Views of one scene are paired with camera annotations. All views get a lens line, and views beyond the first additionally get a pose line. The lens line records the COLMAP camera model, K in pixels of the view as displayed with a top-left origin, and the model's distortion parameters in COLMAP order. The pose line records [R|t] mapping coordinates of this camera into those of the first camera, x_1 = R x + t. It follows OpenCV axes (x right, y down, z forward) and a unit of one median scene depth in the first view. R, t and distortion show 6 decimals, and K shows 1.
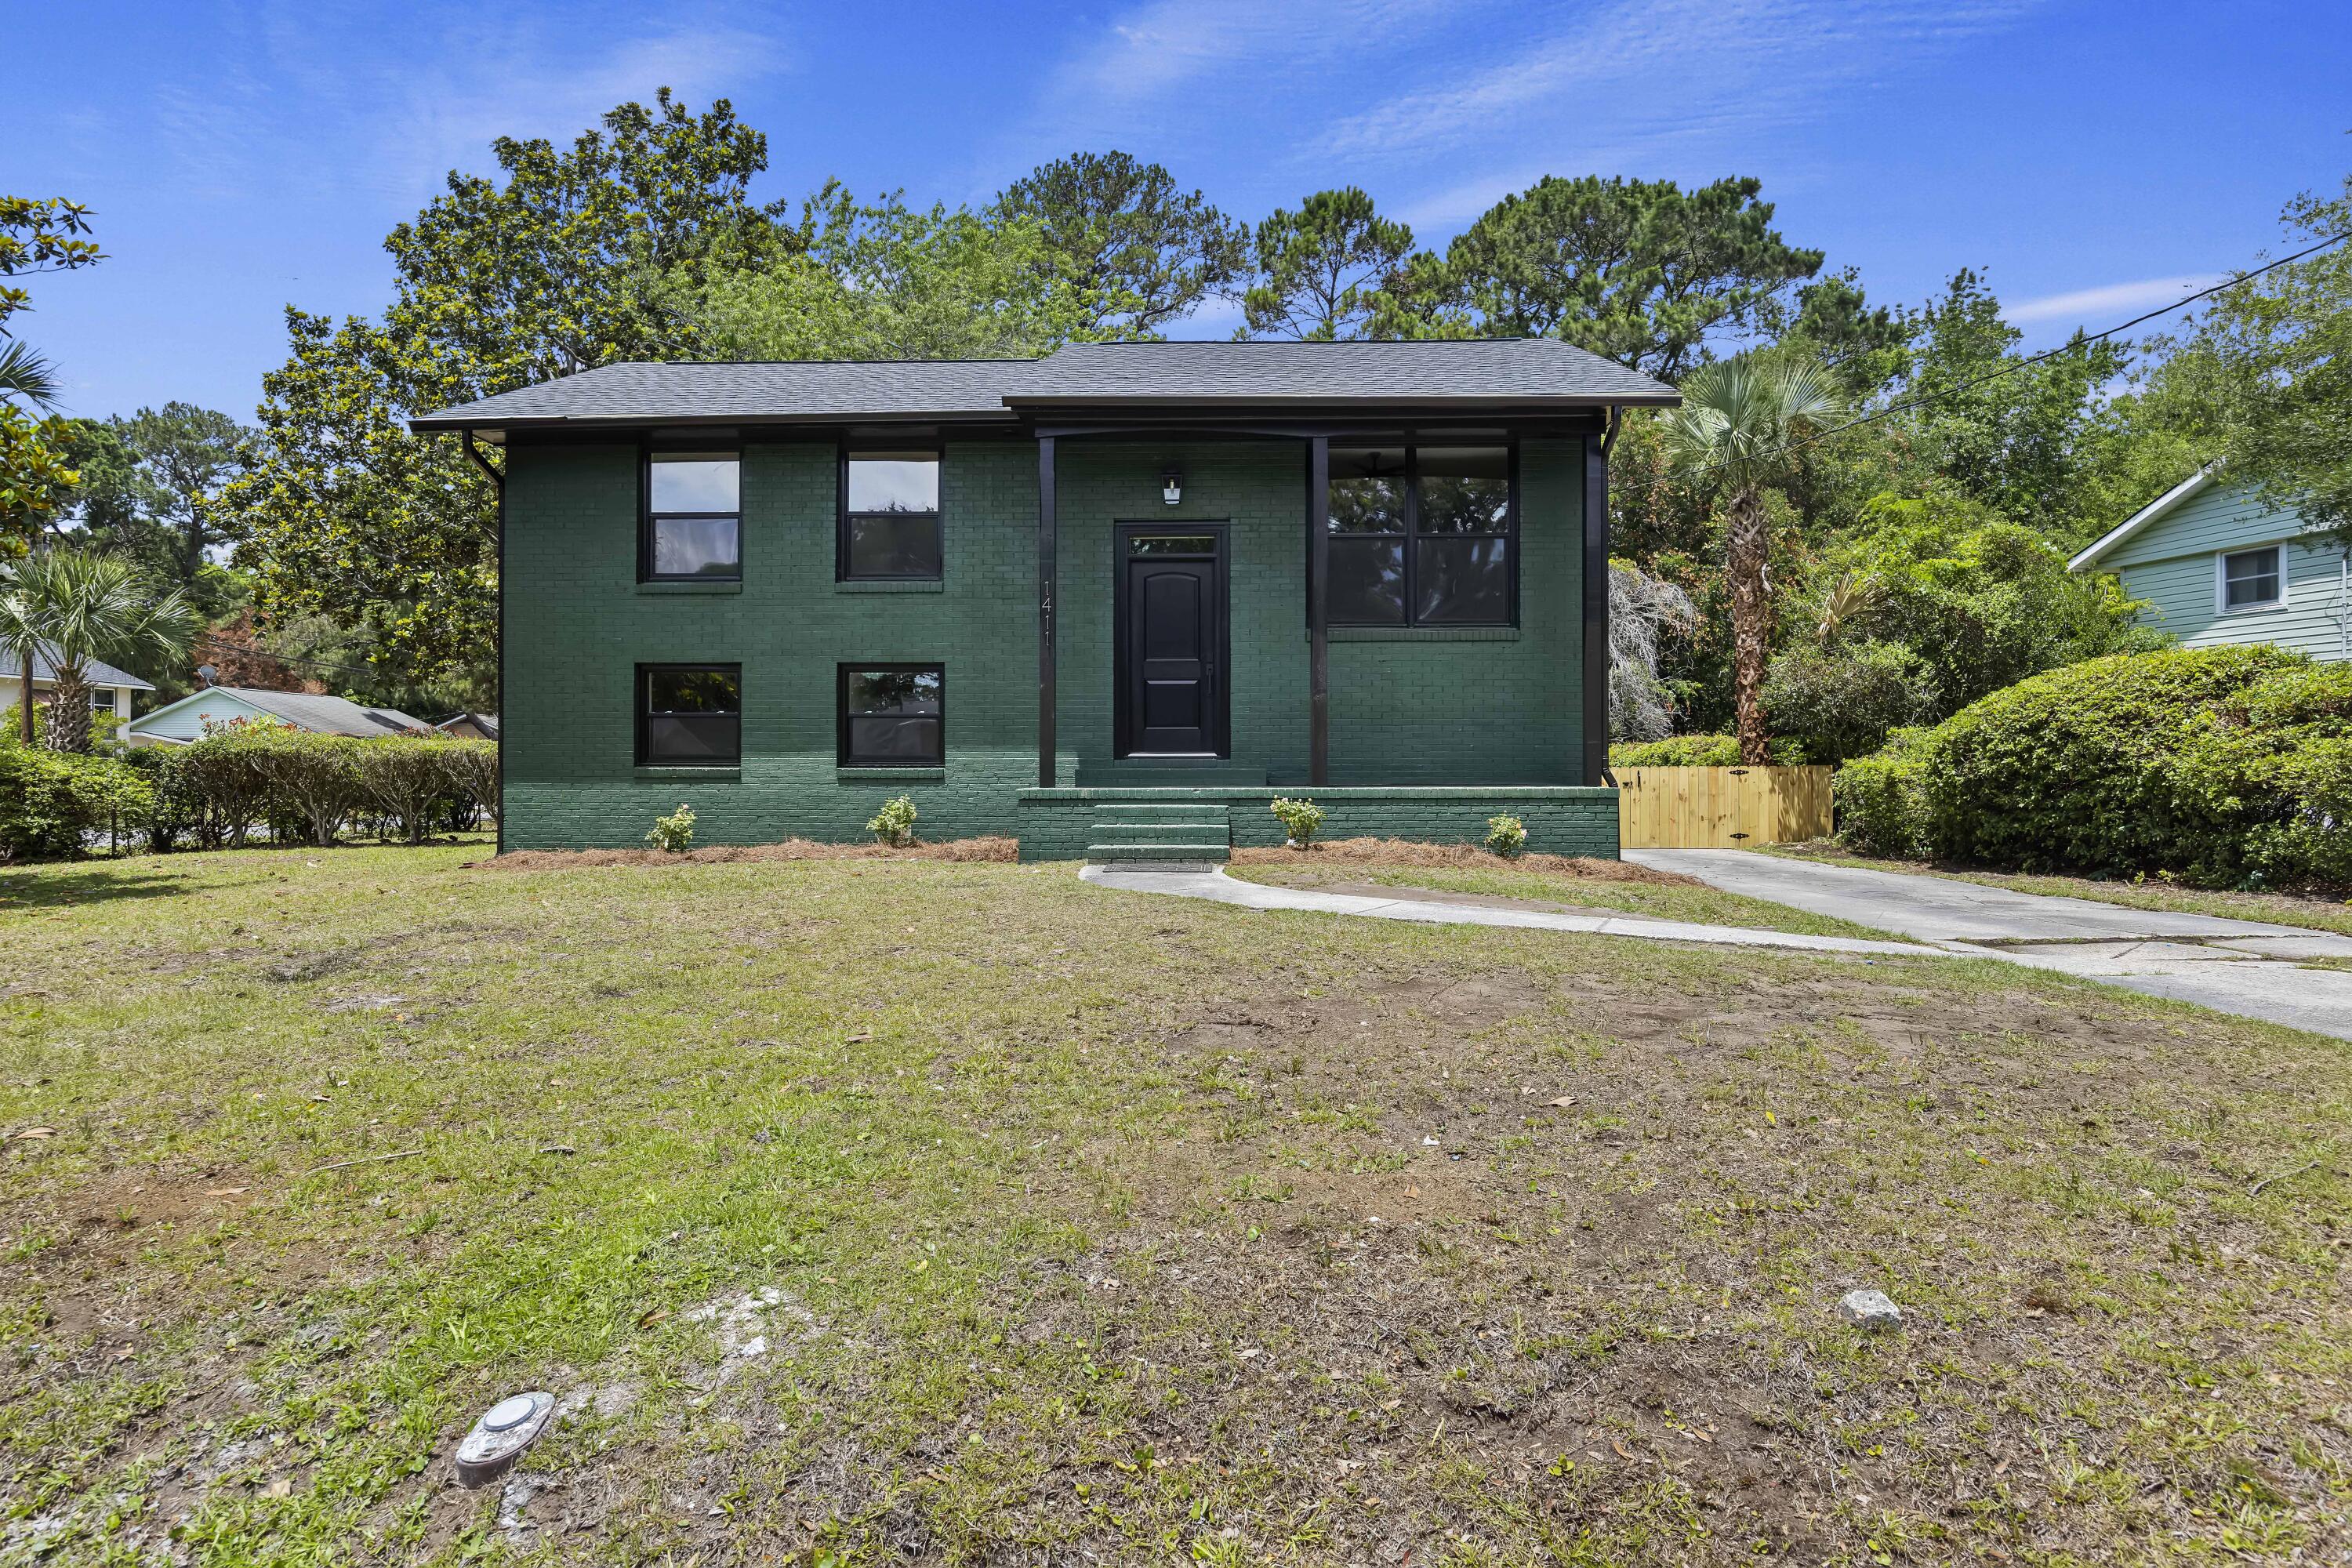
lens RADIAL K [[1431.3, 0, 1147.6], [0, 1431.3, 723.2], [0, 0, 1]] dist [-0.047943, 0.074497]
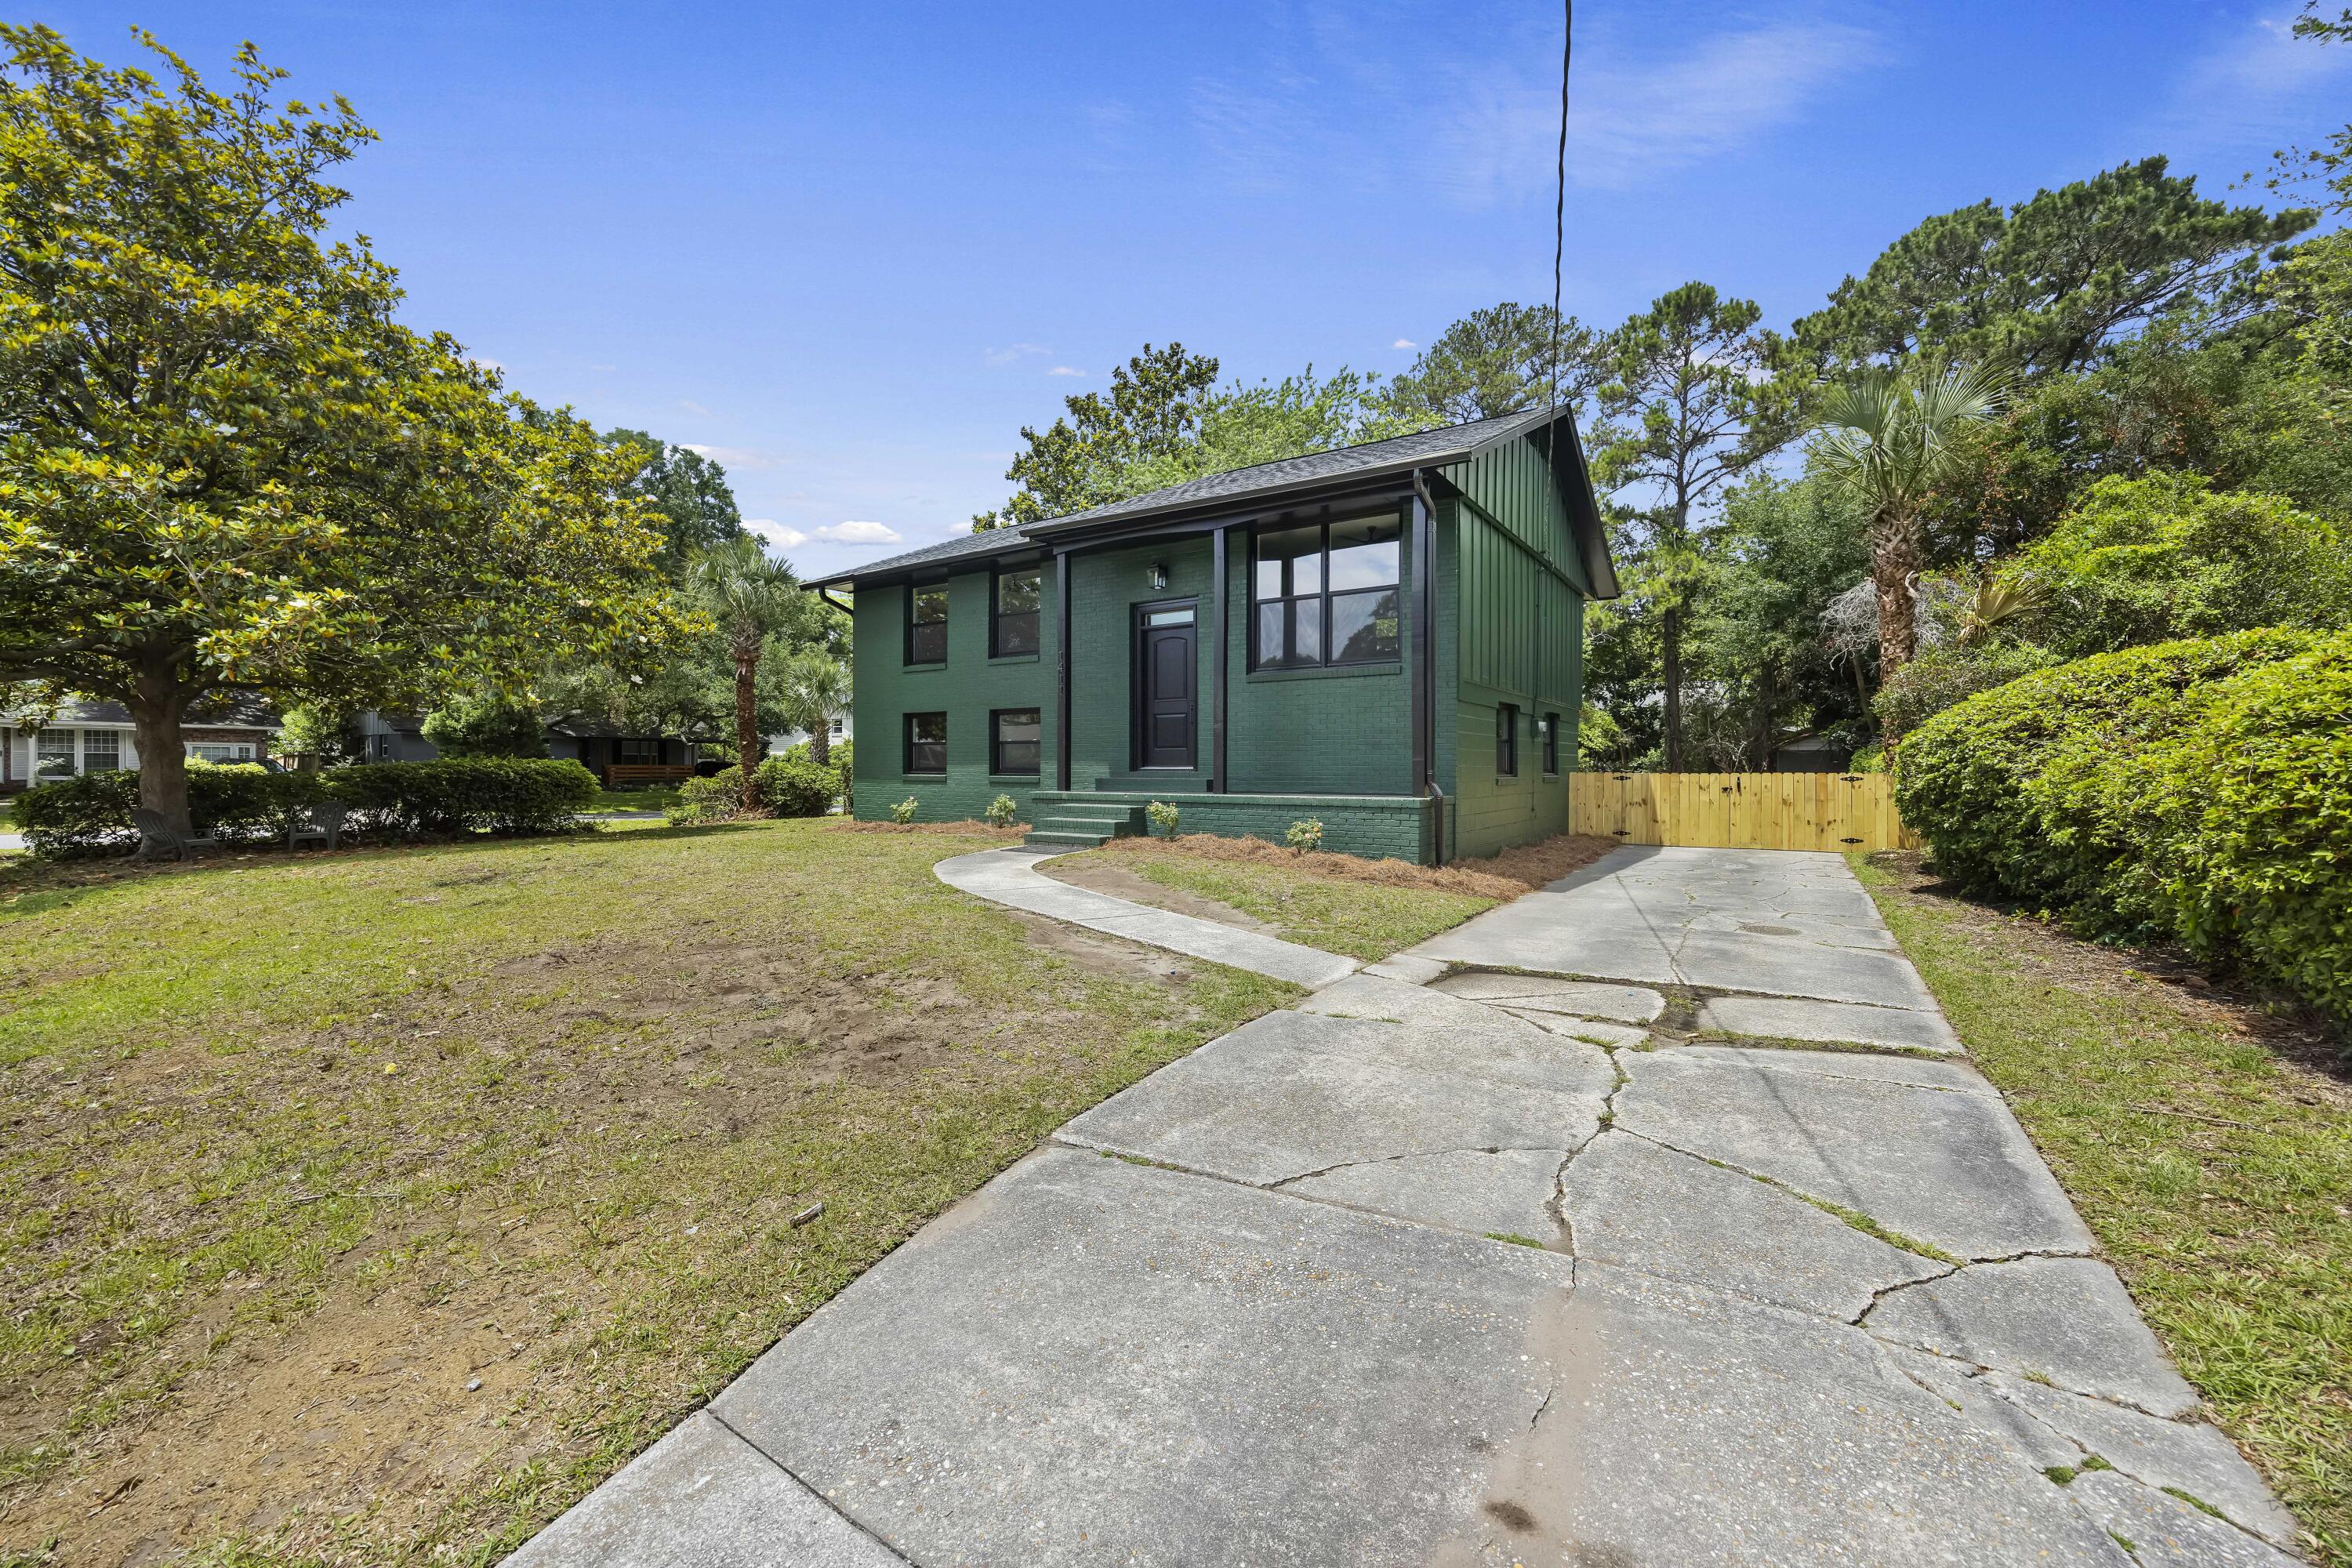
lens RADIAL K [[936.5, 0, 1183.7], [0, 936.5, 762.4], [0, 0, 1]] dist [-0.001746, -0.000168]
pose [[0.841746, -0.001205, -0.539873, 0.514929], [0.019881, 0.999388, 0.028767, -0.009059], [0.539508, -0.034948, 0.841255, 0.233411]]
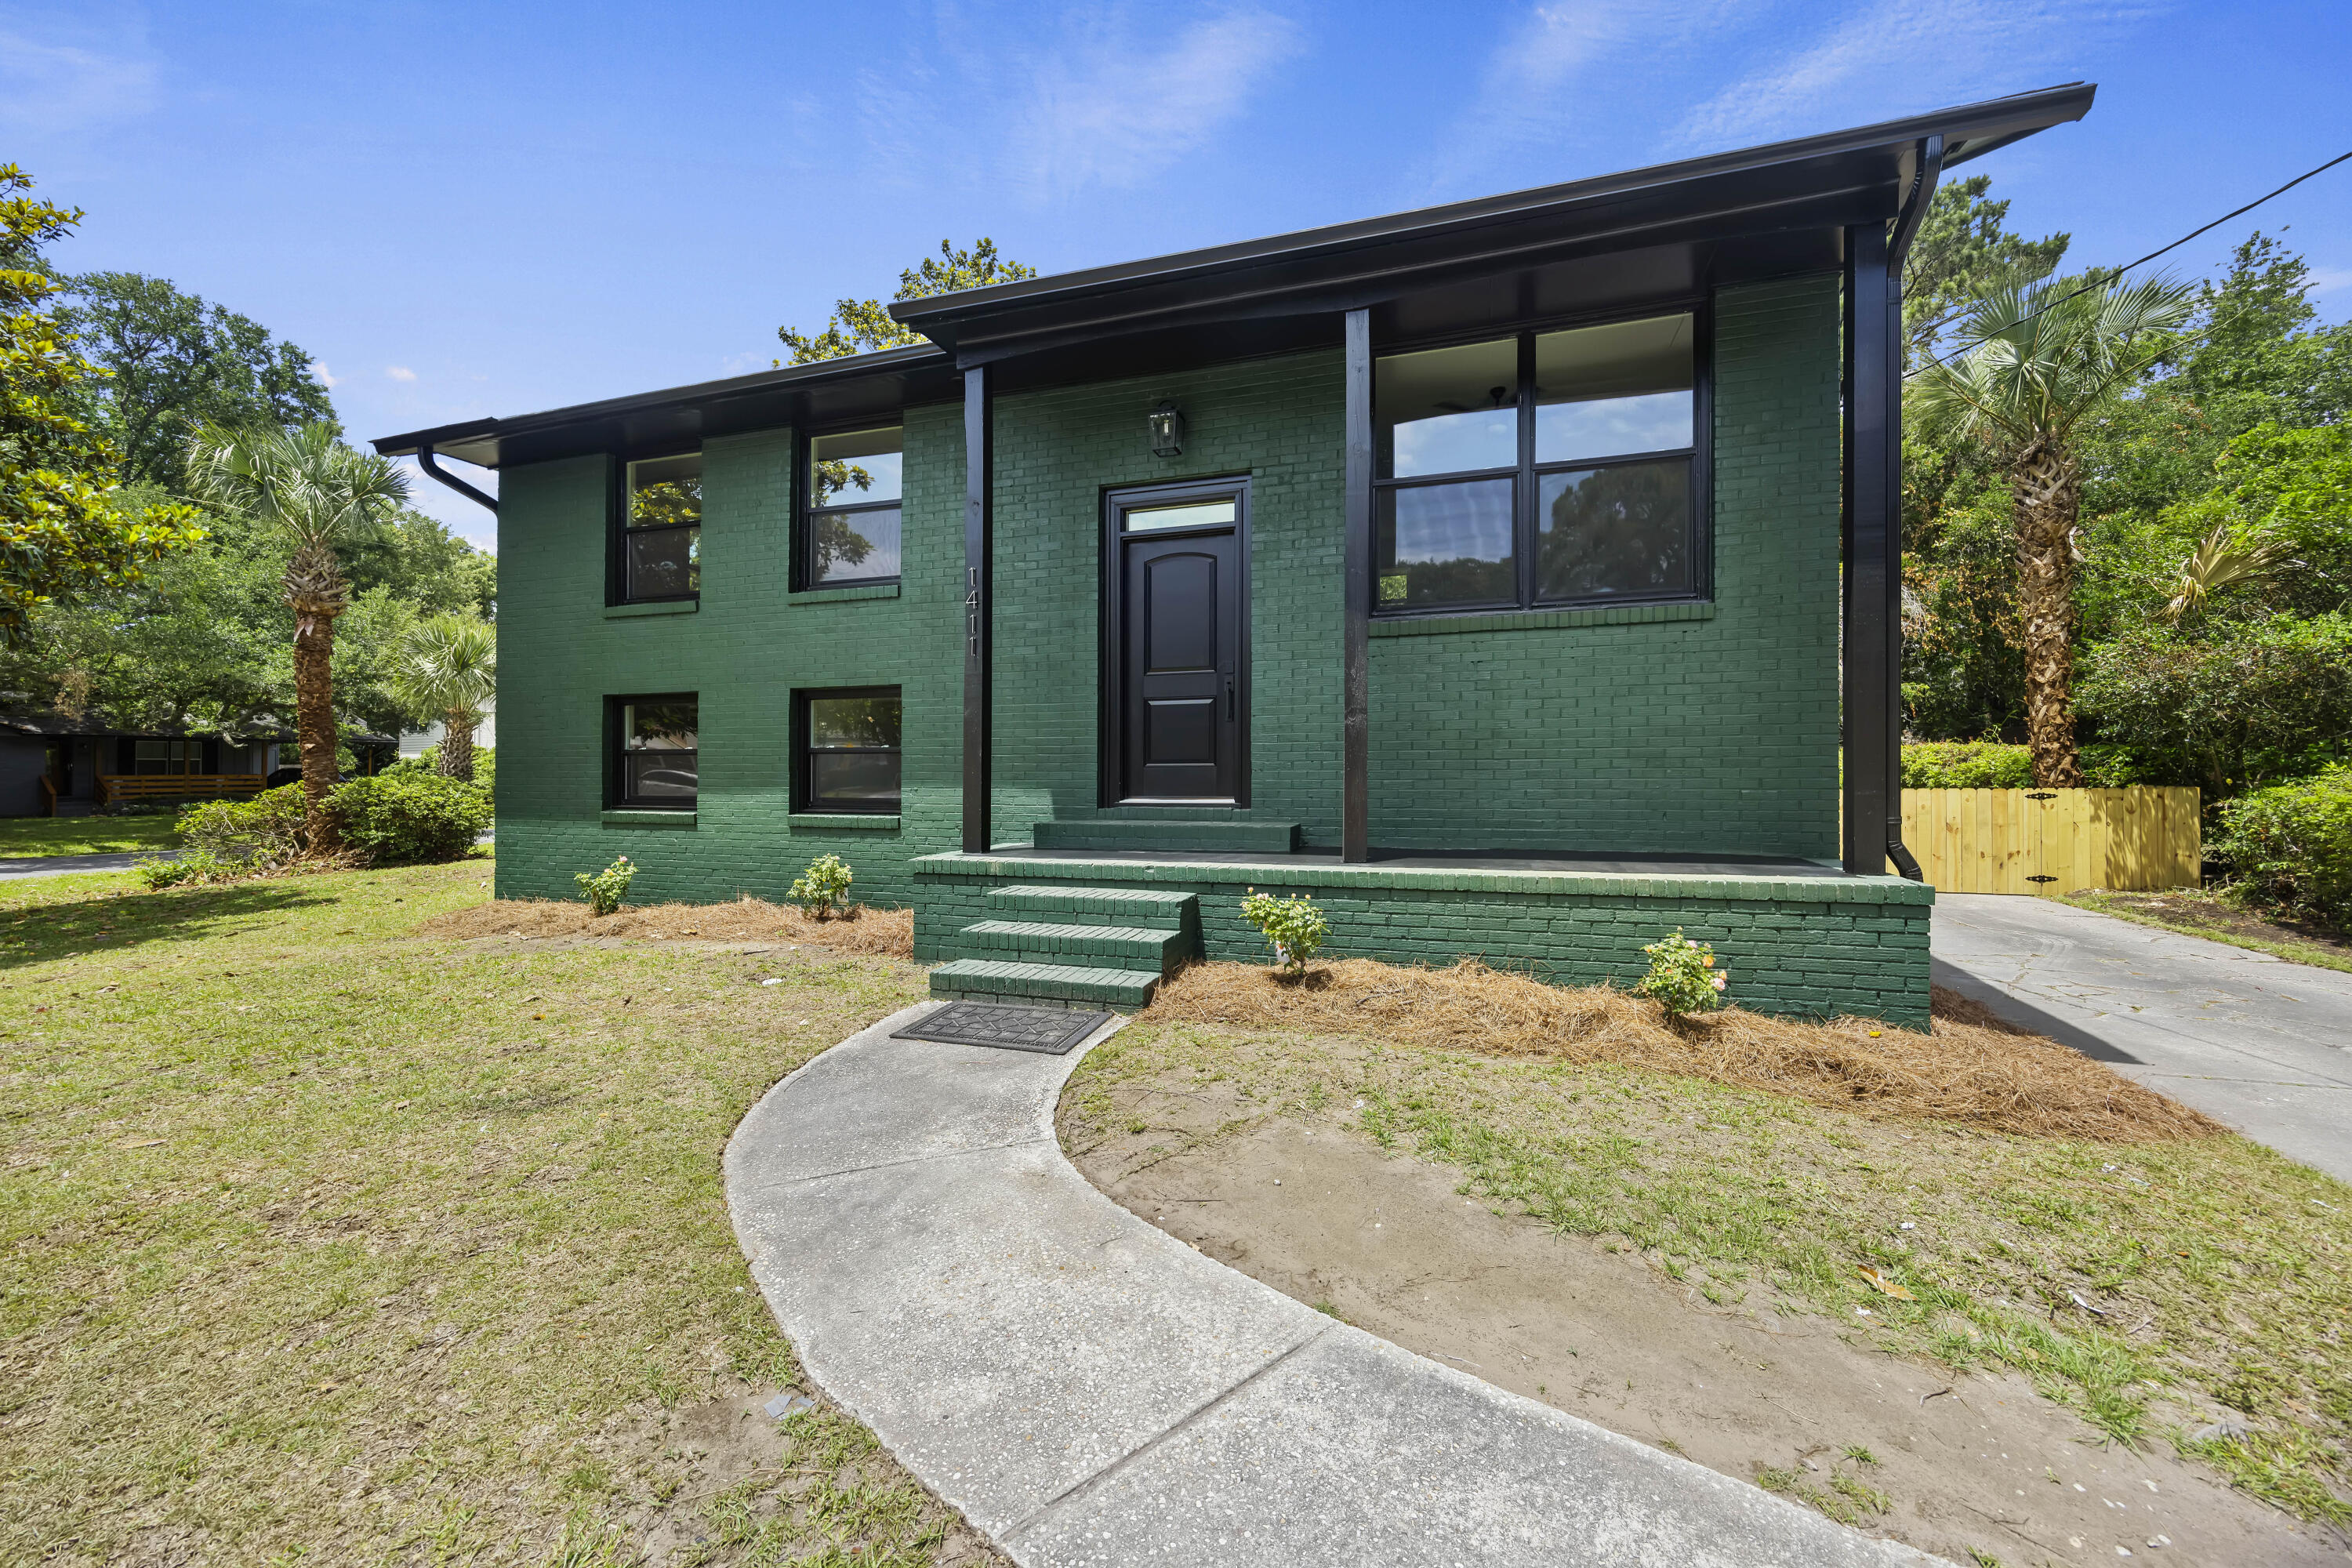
lens RADIAL K [[898.1, 0, 1174.0], [0, 898.1, 747.6], [0, 0, 1]] dist [0.001202, 0.000016]
pose [[0.957625, -0.010403, -0.287829, 0.145480], [0.017368, 0.999615, 0.021657, -0.014718], [0.287492, -0.025739, 0.957437, 0.547555]]
